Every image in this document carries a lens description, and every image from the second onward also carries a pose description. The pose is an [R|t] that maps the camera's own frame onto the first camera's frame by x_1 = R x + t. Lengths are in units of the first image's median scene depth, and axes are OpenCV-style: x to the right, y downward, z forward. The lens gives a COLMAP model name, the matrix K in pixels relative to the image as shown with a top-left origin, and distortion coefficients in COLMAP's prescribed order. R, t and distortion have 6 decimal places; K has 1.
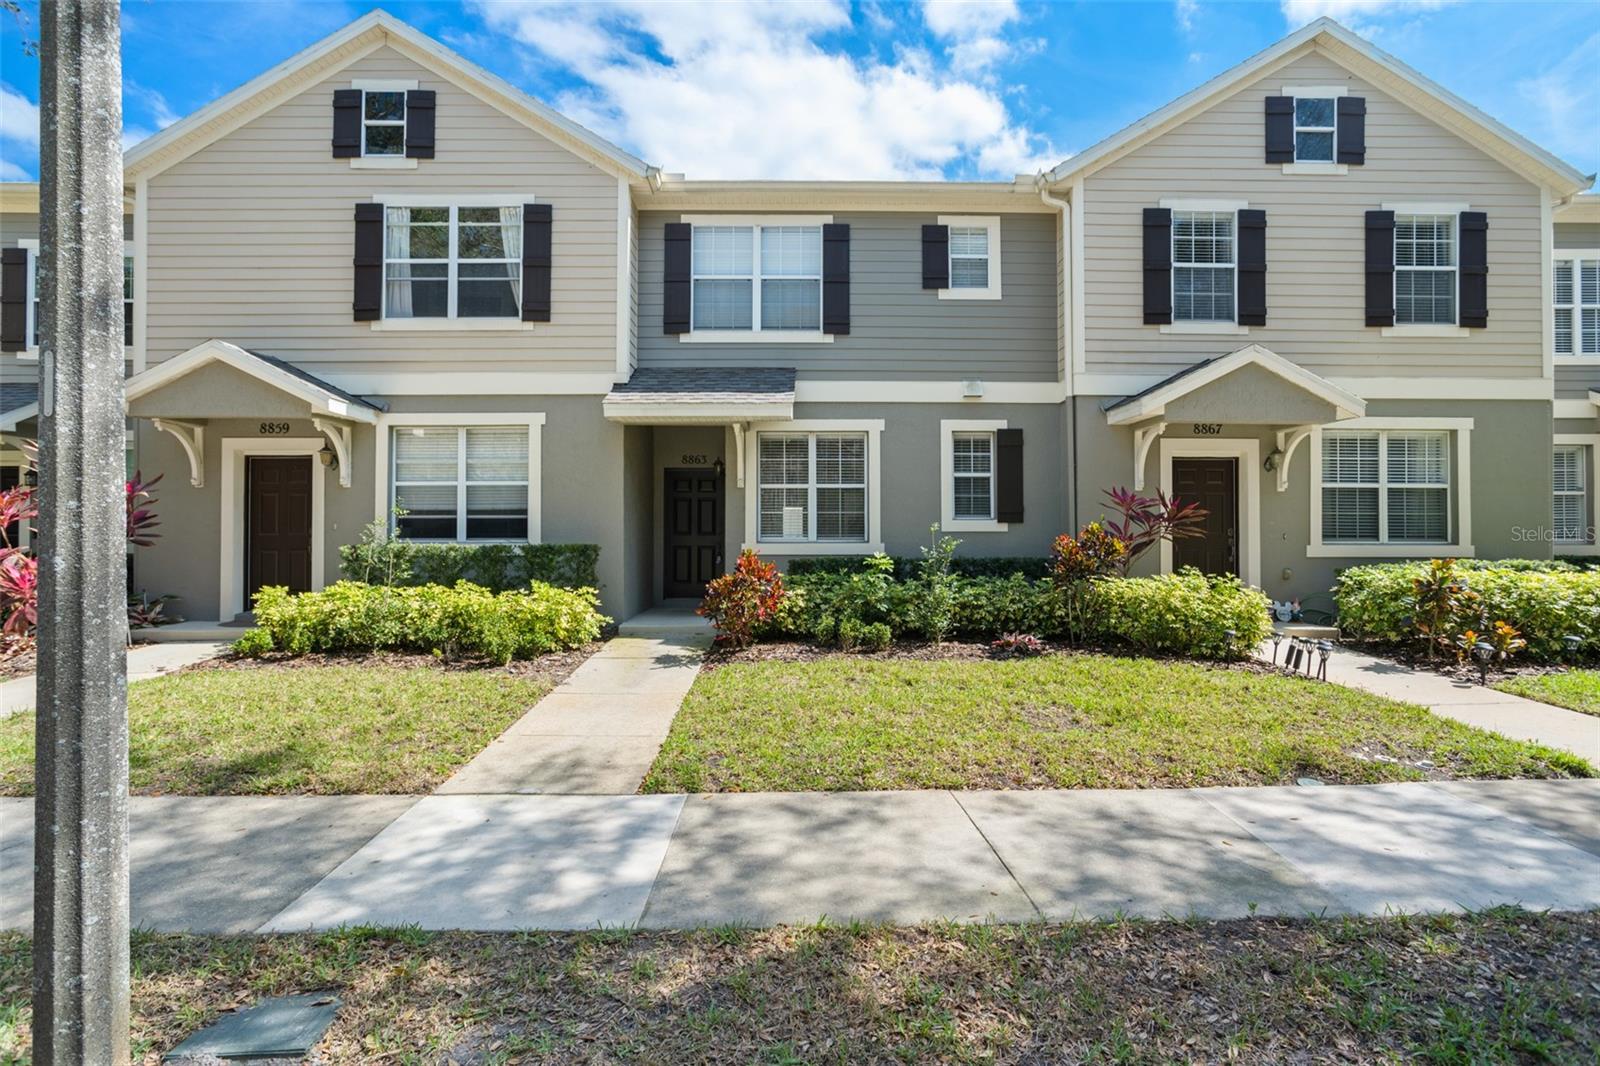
lens RADIAL K [[826.9, 0, 800.0], [0, 826.9, 533.0], [0, 0, 1]] dist [-0.028705, 0.020464]
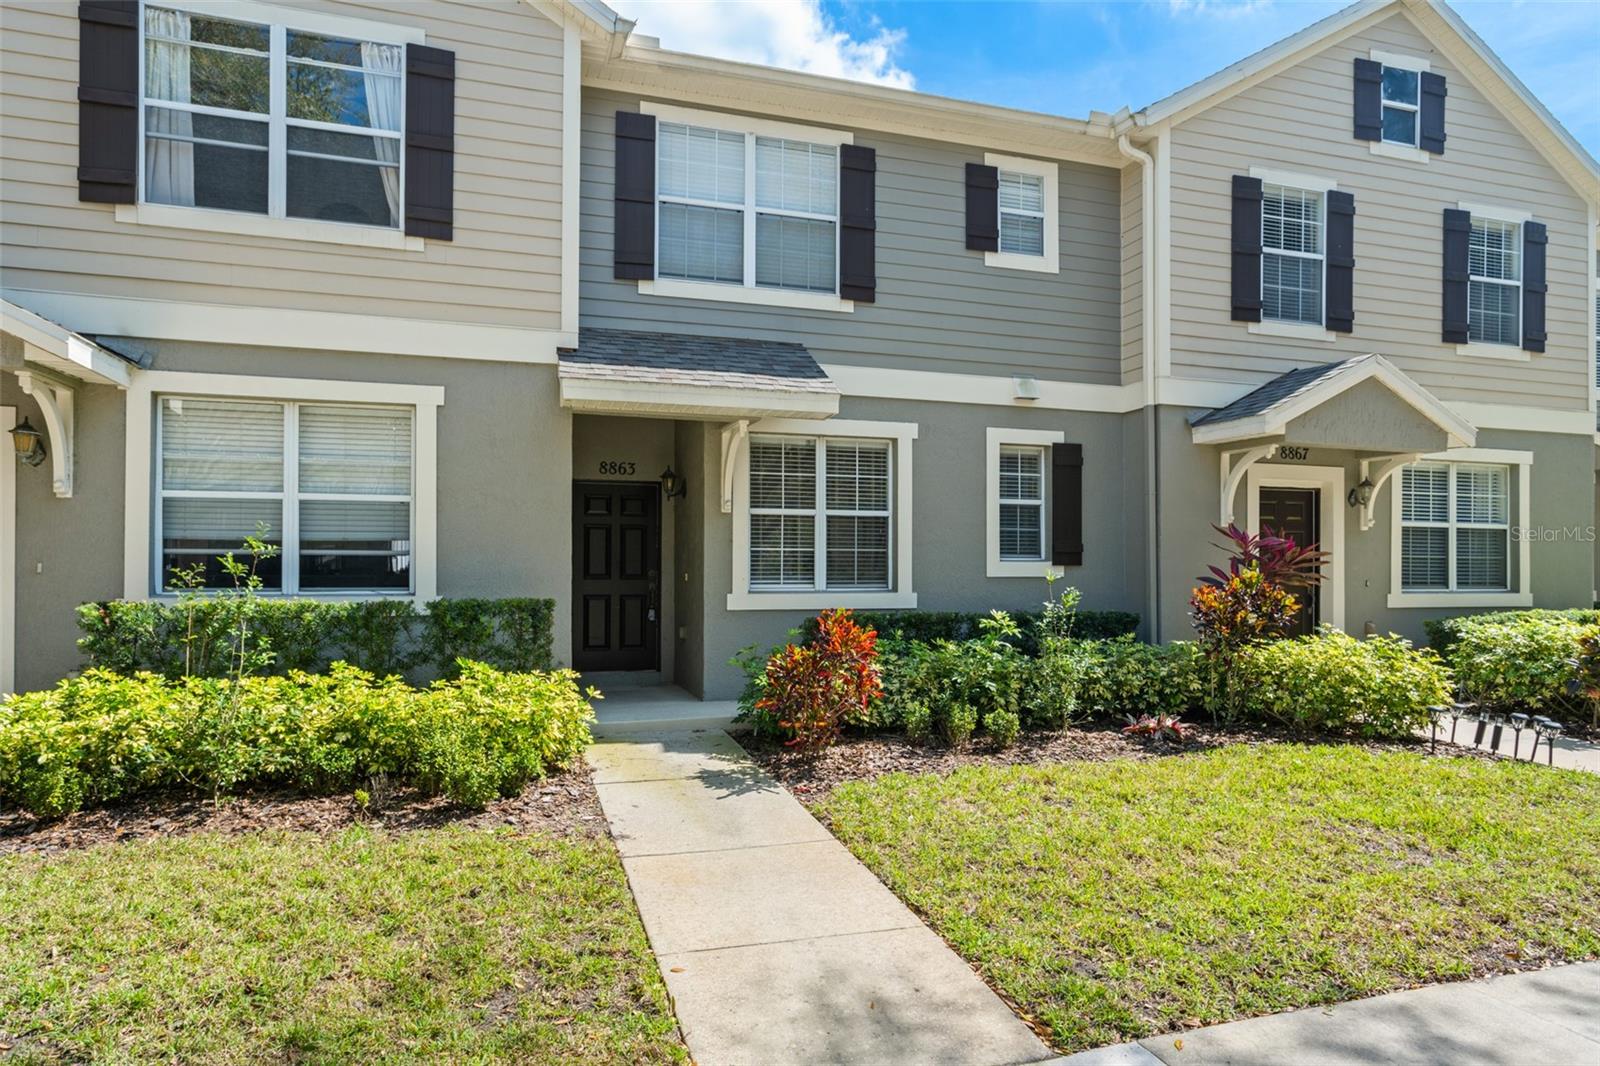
lens RADIAL K [[1023.7, 0, 800.0], [0, 1023.7, 562.7], [0, 0, 1]] dist [0.004173, 0.005041]
pose [[0.949547, 0.005311, 0.313581, -0.294888], [-0.006333, 0.999977, 0.002242, -0.016160], [-0.313562, -0.004115, 0.949559, 0.178605]]
